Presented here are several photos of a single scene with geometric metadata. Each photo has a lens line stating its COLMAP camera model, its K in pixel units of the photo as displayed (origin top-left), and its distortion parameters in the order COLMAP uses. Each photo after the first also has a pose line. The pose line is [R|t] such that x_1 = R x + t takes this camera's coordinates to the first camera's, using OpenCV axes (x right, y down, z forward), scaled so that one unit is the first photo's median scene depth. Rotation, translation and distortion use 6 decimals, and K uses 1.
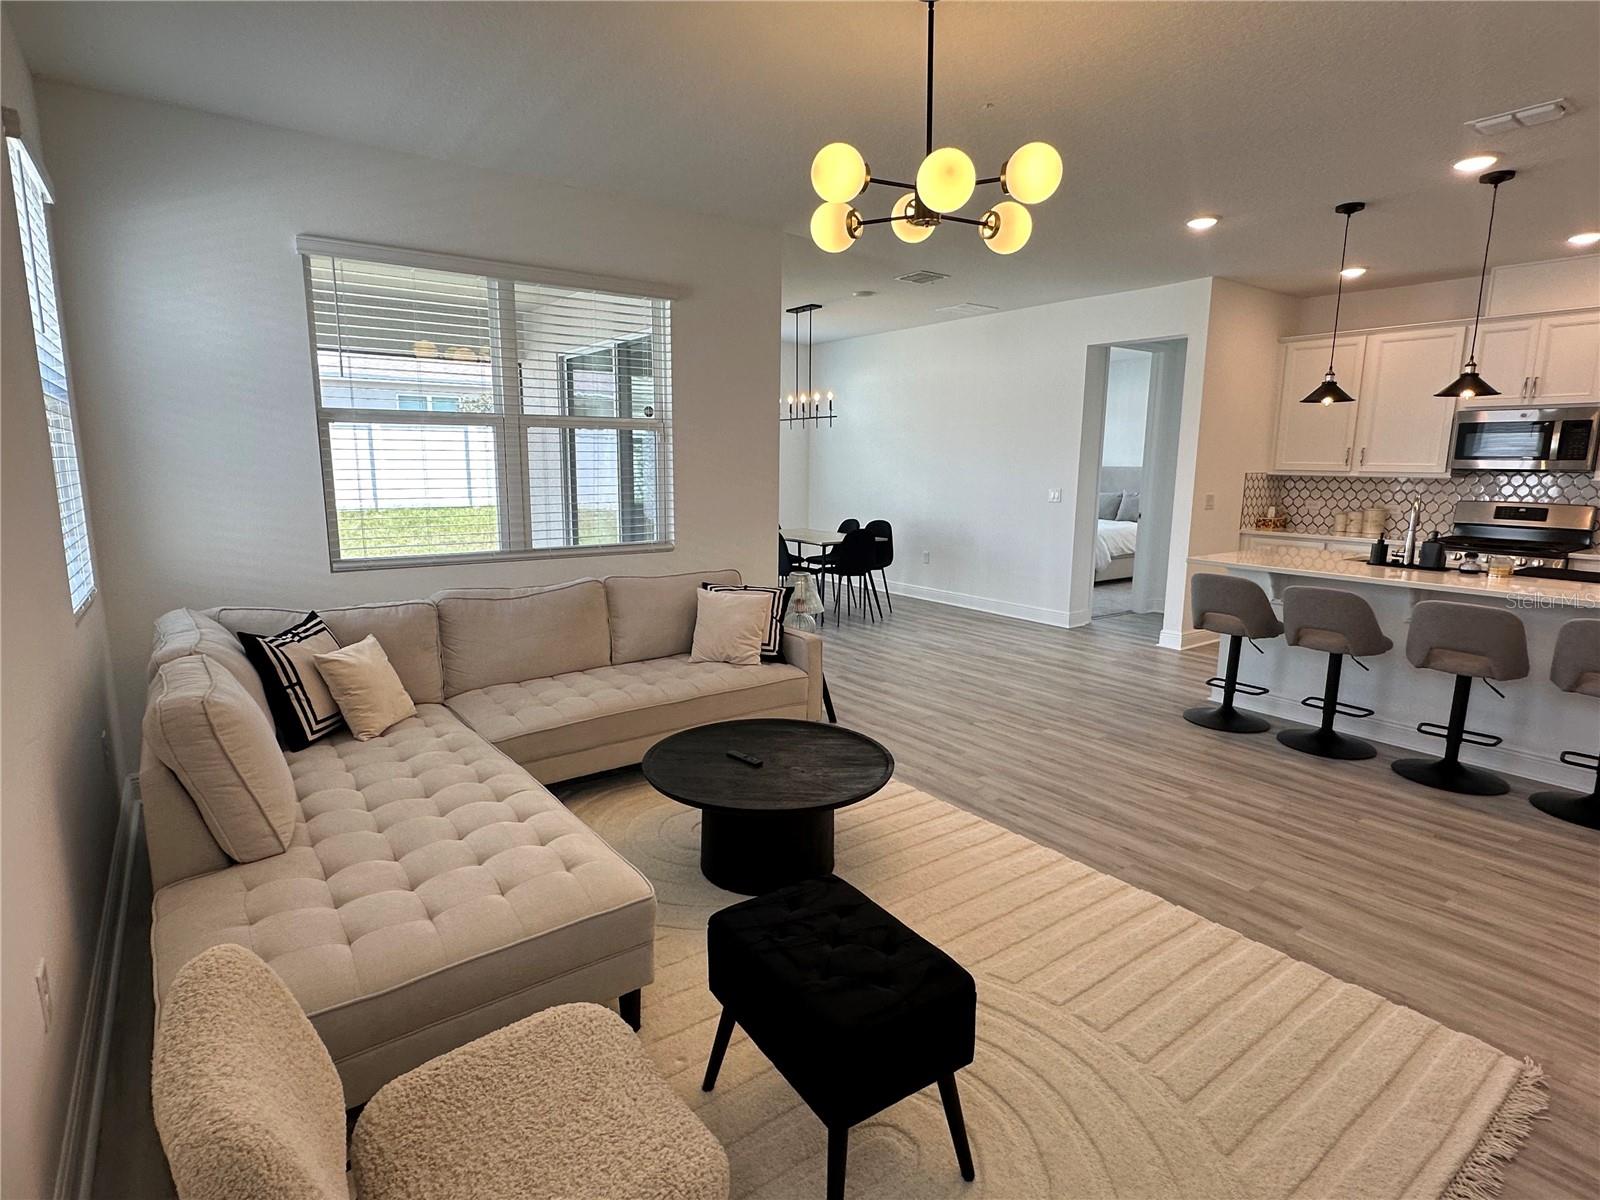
lens RADIAL K [[825.3, 0, 798.4], [0, 825.3, 598.1], [0, 0, 1]] dist [-0.000944, 0.000021]
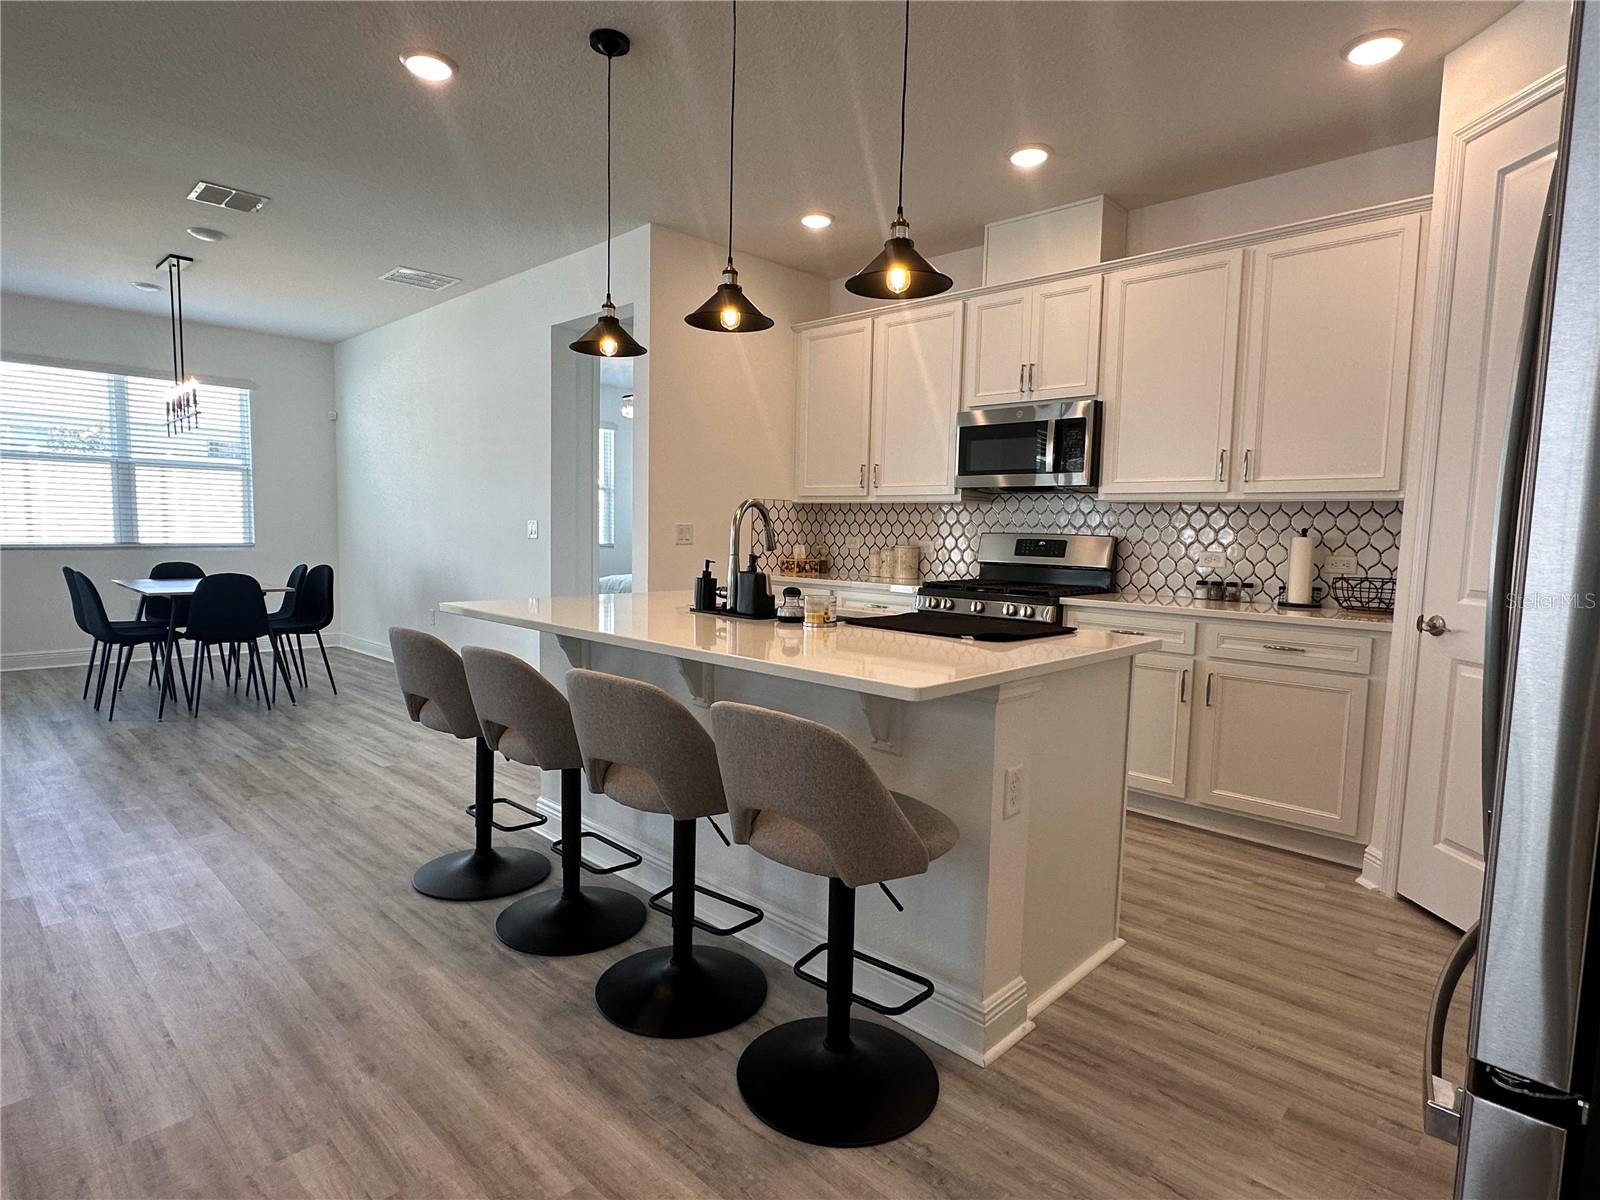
lens RADIAL K [[861.3, 0, 800.0], [0, 861.3, 600.0], [0, 0, 1]] dist [-0.001311, -0.000610]
pose [[0.985256, -0.000345, 0.171087, 0.585441], [0.014442, 0.996597, -0.081159, 0.004660], [-0.170476, 0.082433, 0.981908, 0.306731]]
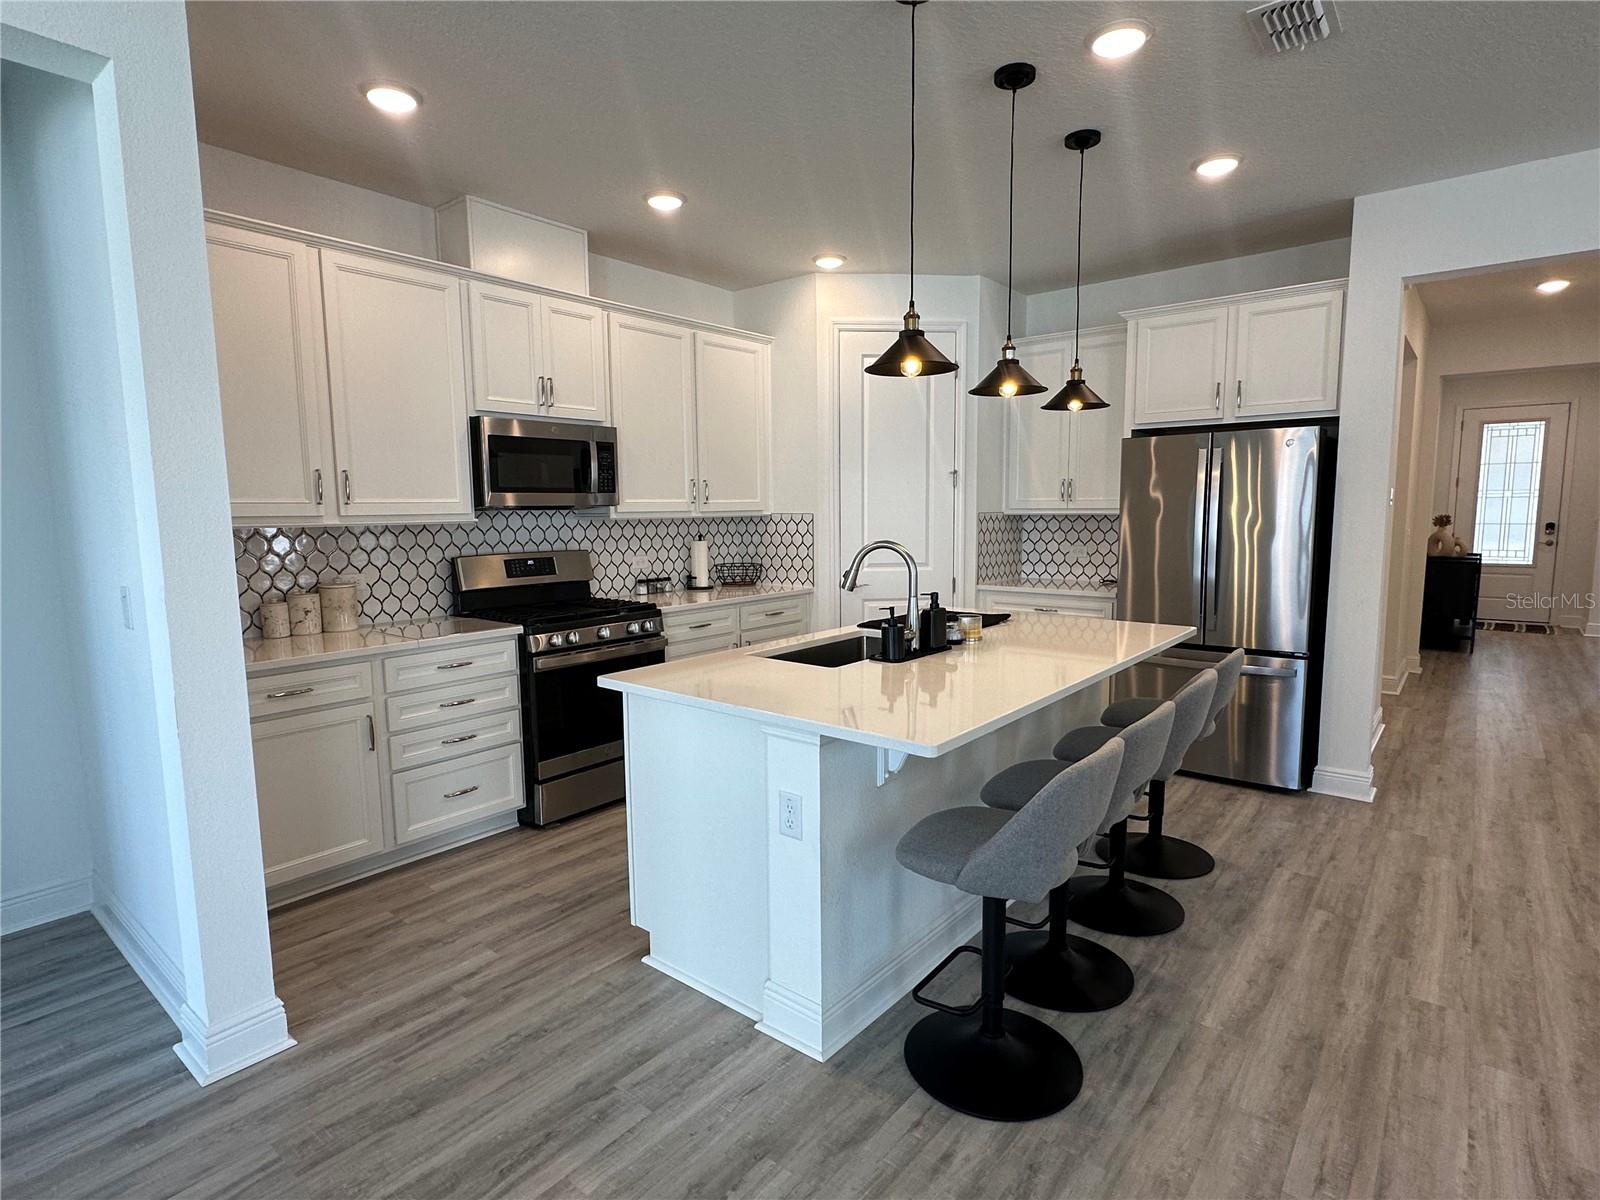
lens RADIAL K [[825.1, 0, 800.0], [0, 825.1, 600.0], [0, 0, 1]] dist [-0.001030, 0.000117]
pose [[-0.248221, -0.115702, 0.961769, 0.129214], [0.169973, 0.972236, 0.160829, -0.170046], [-0.953675, 0.203396, -0.221663, 1.056591]]
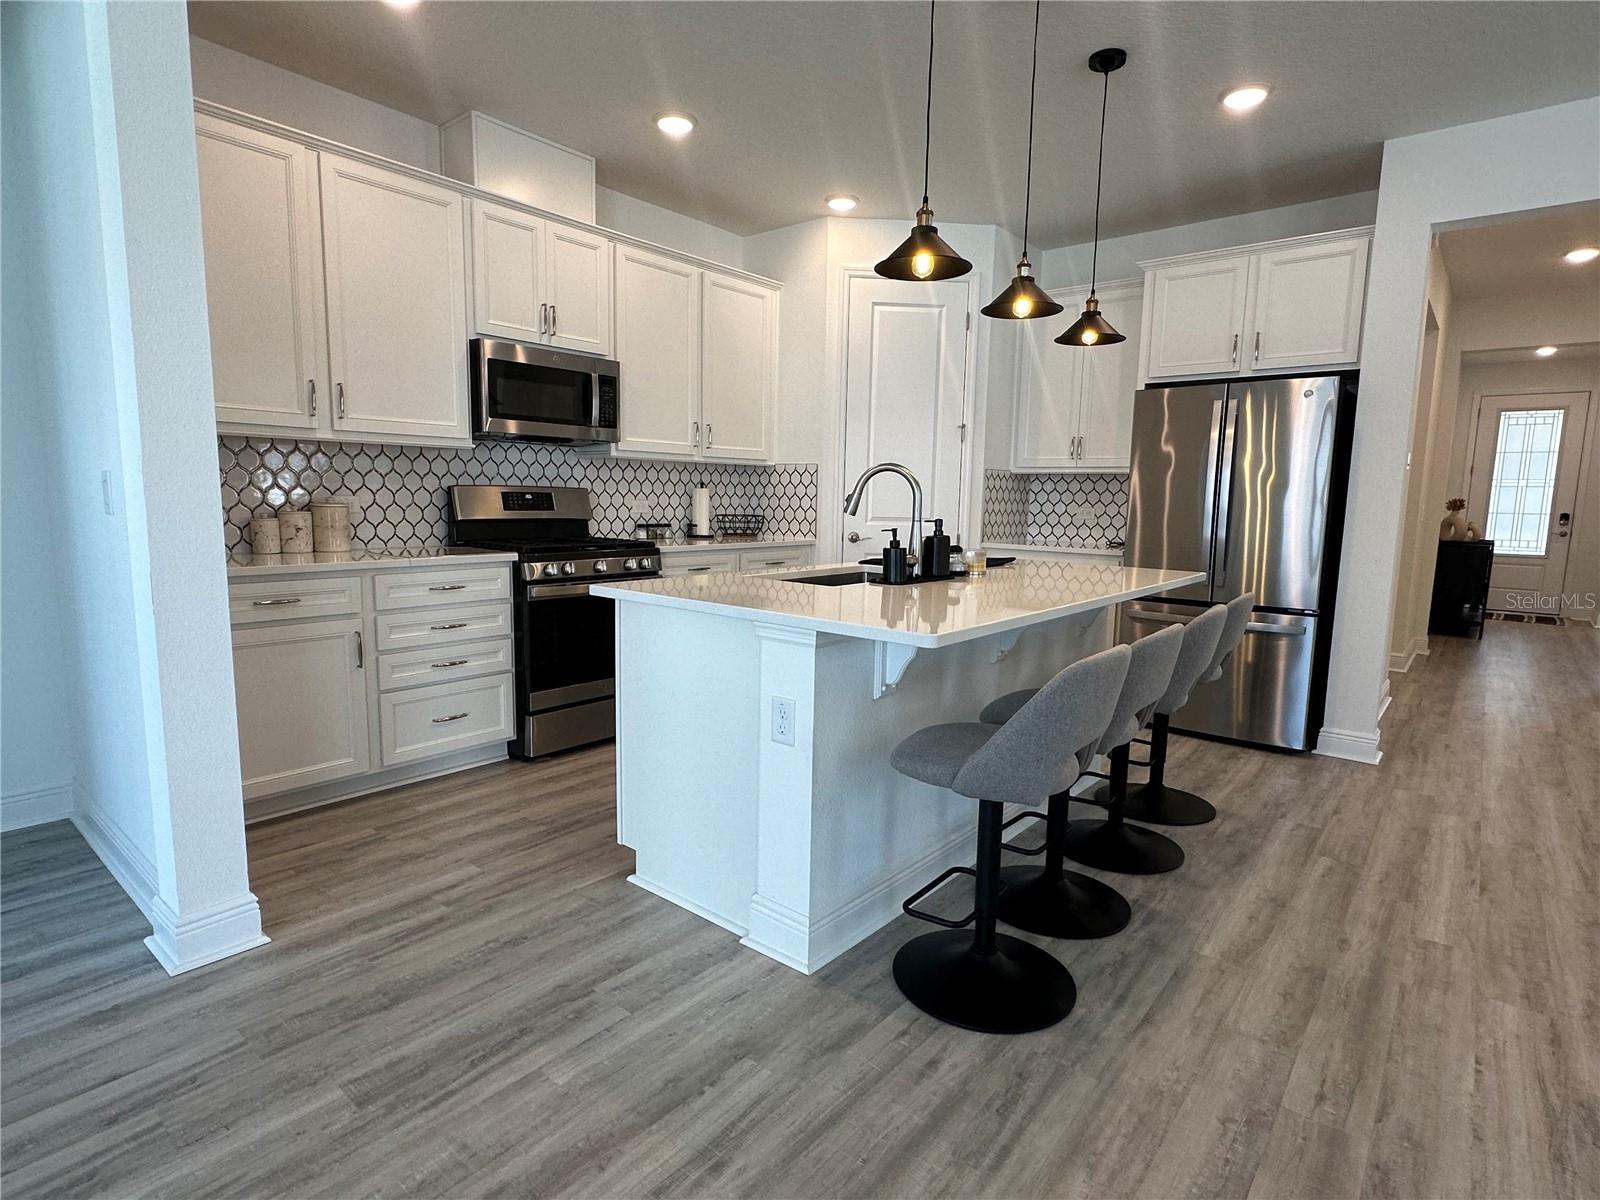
lens RADIAL K [[825.3, 0, 798.4], [0, 825.3, 598.1], [0, 0, 1]] dist [-0.000944, 0.000021]
pose [[-0.239501, -0.134575, 0.961524, 0.136707], [0.140669, 0.975088, 0.171512, -0.124938], [-0.960652, 0.176334, -0.214604, 1.059776]]
